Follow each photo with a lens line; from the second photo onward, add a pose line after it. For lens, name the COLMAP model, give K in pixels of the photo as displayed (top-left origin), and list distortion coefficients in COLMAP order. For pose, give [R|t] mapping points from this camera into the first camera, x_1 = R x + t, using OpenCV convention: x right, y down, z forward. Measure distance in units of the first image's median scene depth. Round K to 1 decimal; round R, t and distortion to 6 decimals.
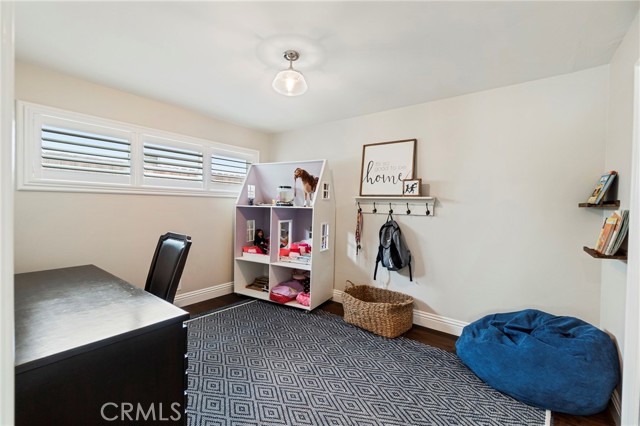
lens RADIAL K [[279.9, 0, 316.0], [0, 279.9, 209.8], [0, 0, 1]] dist [-0.007867, 0.001068]
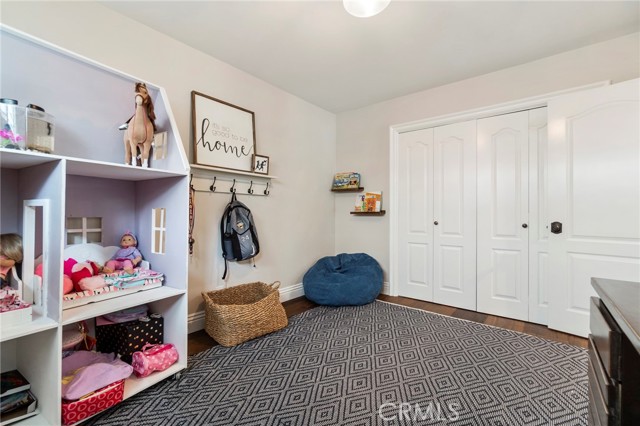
lens RADIAL K [[279.9, 0, 315.8], [0, 279.9, 212.0], [0, 0, 1]] dist [-0.007867, 0.001068]
pose [[0.029814, -0.018989, 0.999375, -0.542448], [0.016258, 0.999696, 0.018510, 0.059134], [-0.999423, 0.015696, 0.030114, 0.739887]]
